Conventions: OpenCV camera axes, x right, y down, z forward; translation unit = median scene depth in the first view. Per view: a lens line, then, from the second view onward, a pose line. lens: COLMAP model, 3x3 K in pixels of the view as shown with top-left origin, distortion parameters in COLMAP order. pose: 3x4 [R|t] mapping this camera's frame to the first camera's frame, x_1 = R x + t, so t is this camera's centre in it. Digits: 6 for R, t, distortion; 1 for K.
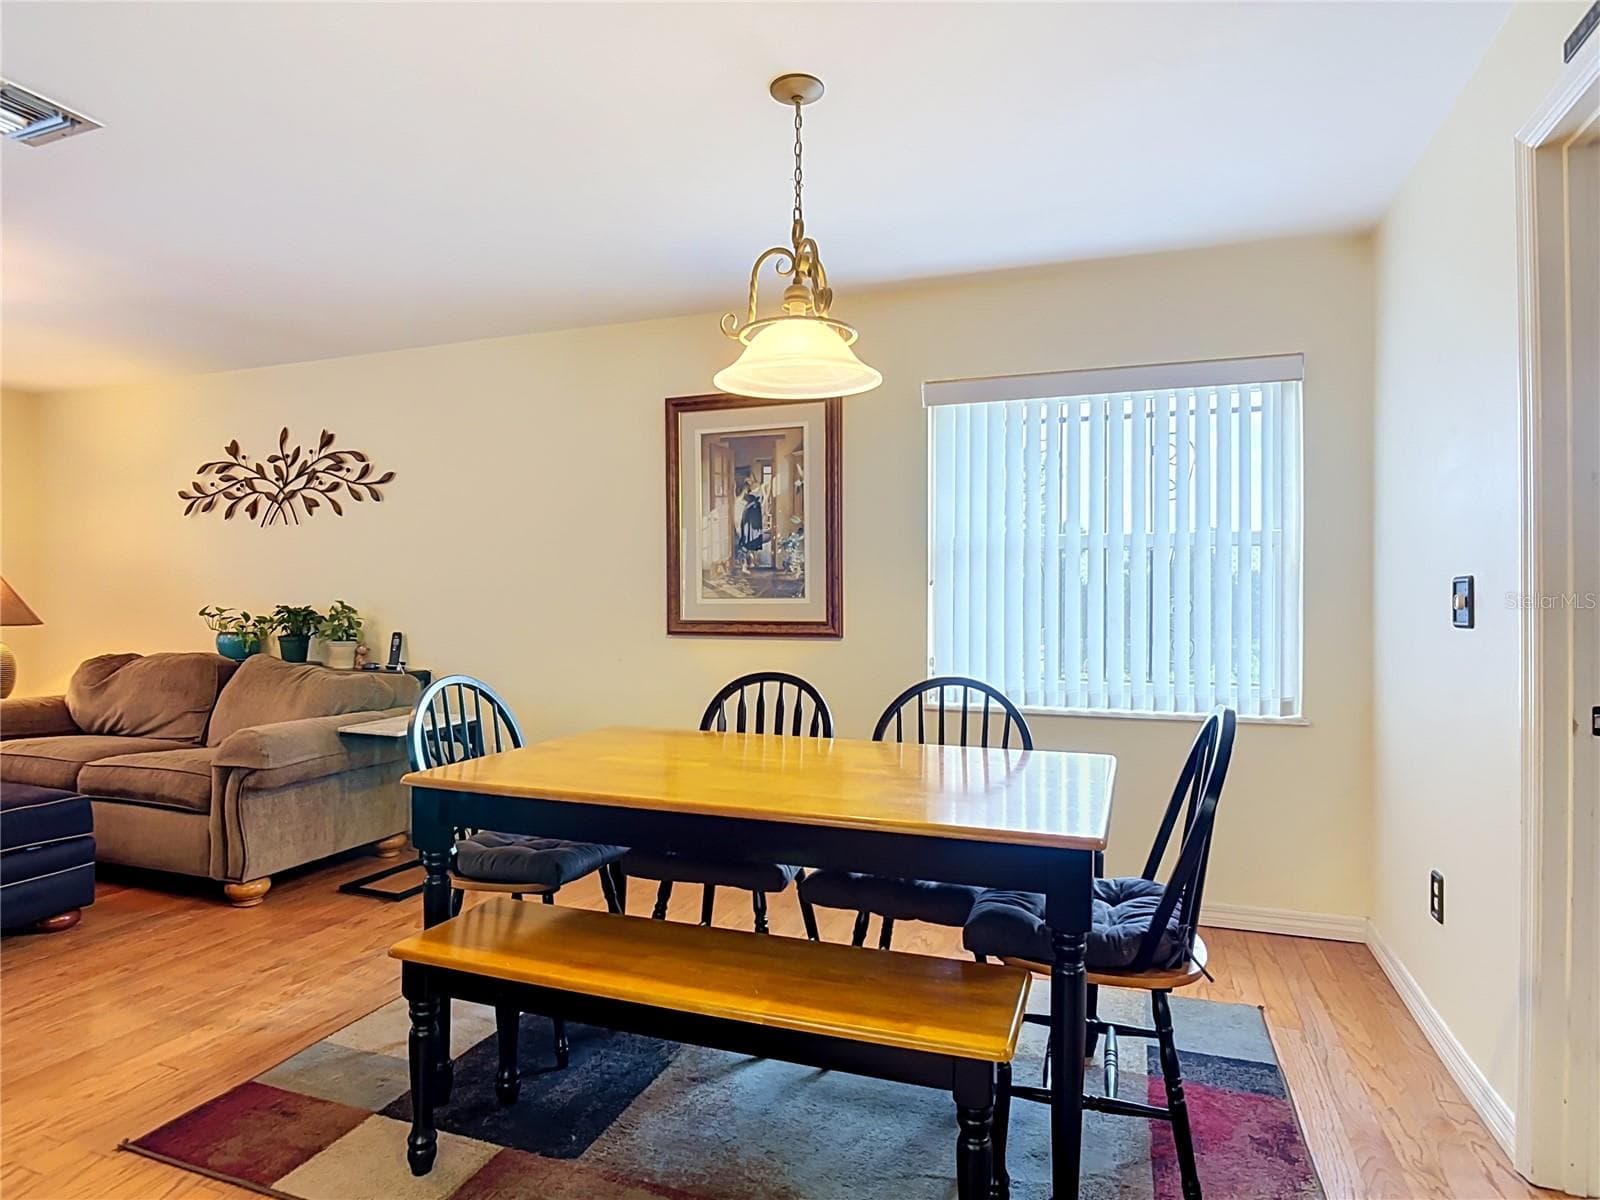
lens RADIAL K [[924.5, 0, 804.0], [0, 924.5, 603.7], [0, 0, 1]] dist [-0.006099, -0.003879]
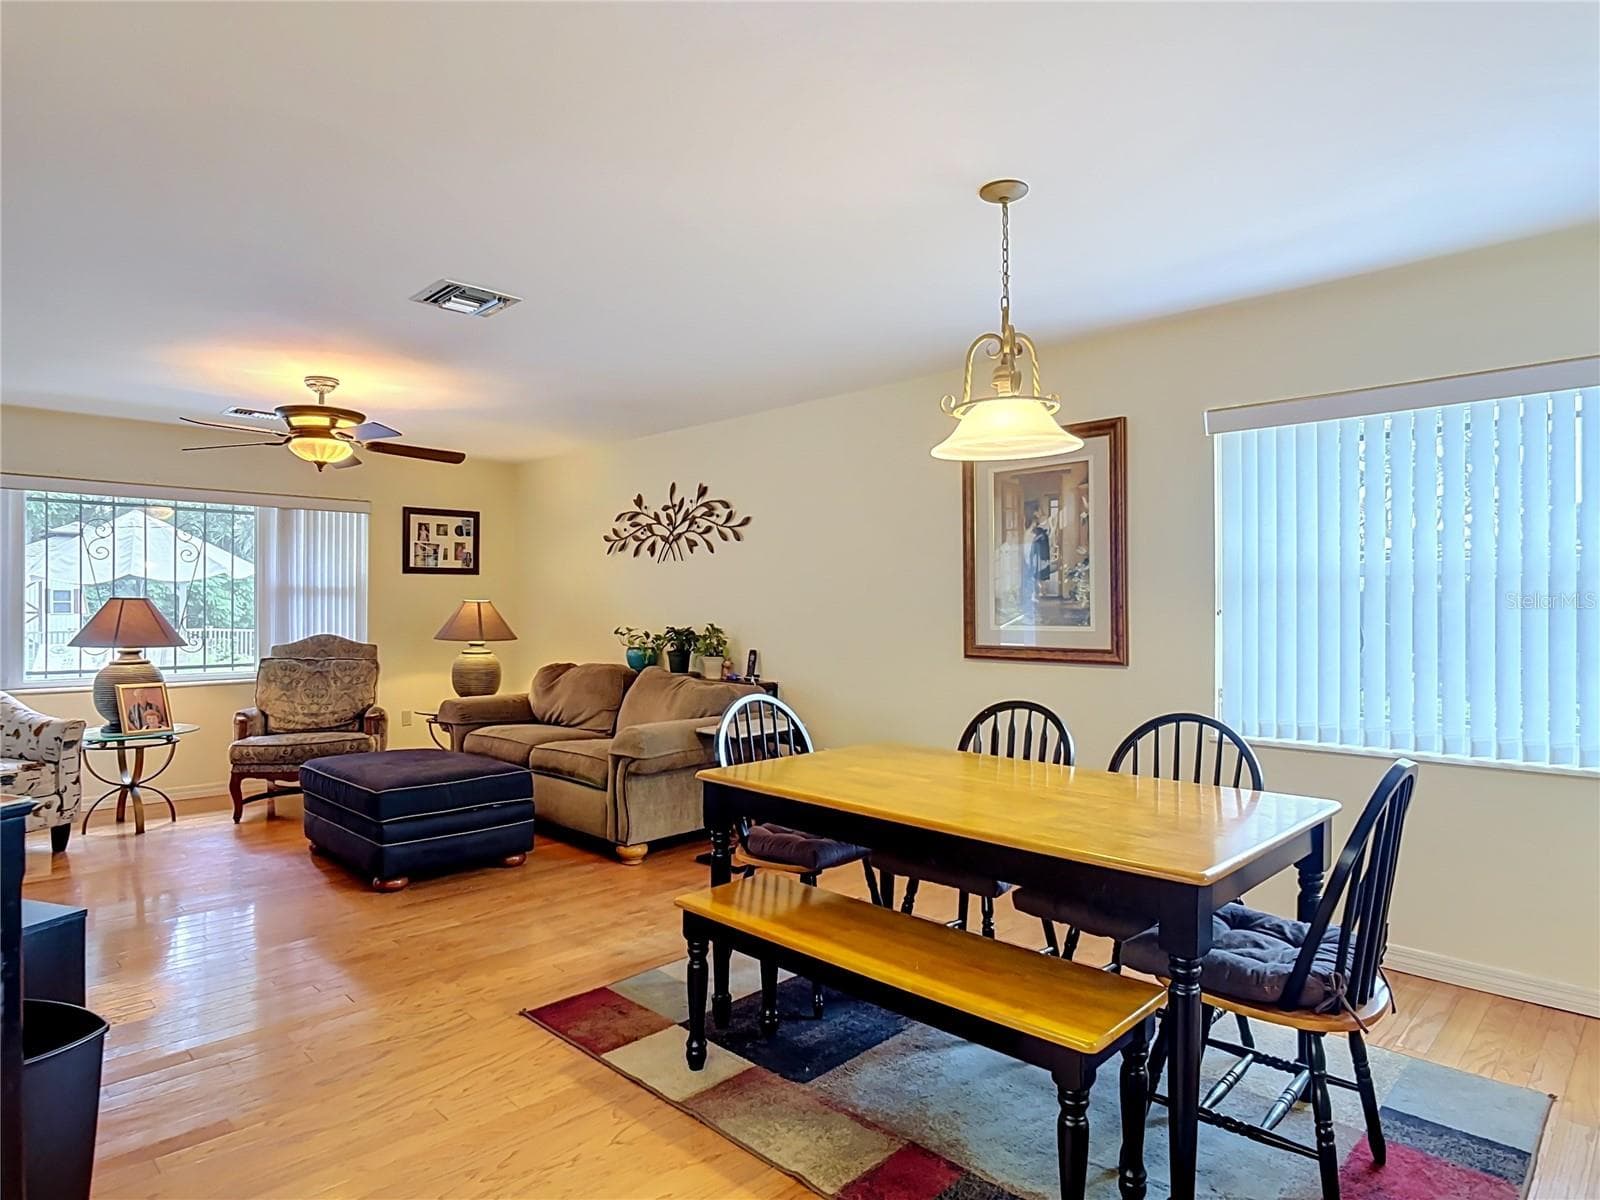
lens RADIAL K [[924.5, 0, 790.3], [0, 924.5, 609.2], [0, 0, 1]] dist [-0.006099, -0.003879]
pose [[0.909231, -0.003510, -0.416276, 0.198235], [0.002367, 0.999992, -0.003261, -0.036079], [0.416284, 0.001979, 0.909232, -0.123991]]
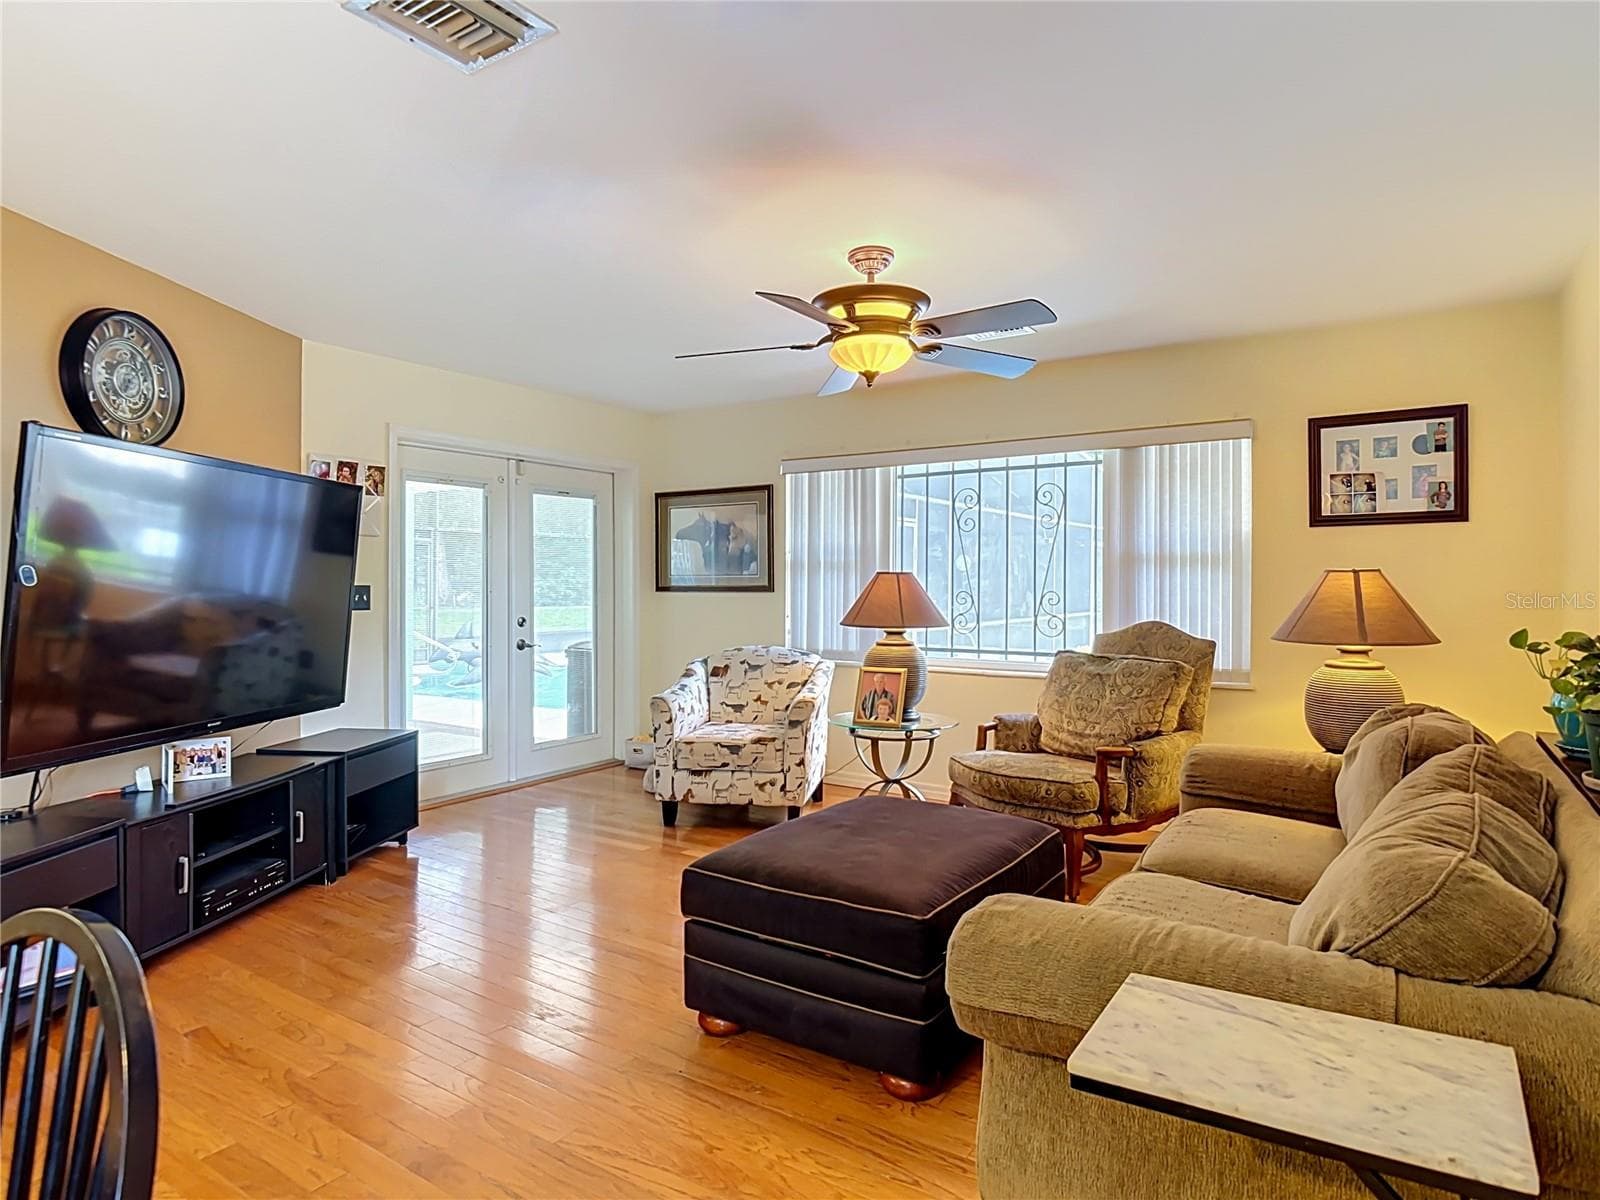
lens RADIAL K [[924.5, 0, 801.2], [0, 924.5, 585.3], [0, 0, 1]] dist [-0.006099, -0.003879]
pose [[-0.230960, -0.009769, -0.972914, -0.176898], [-0.007548, 0.999937, -0.008248, -0.027437], [0.972934, 0.005438, -0.231019, 1.522857]]
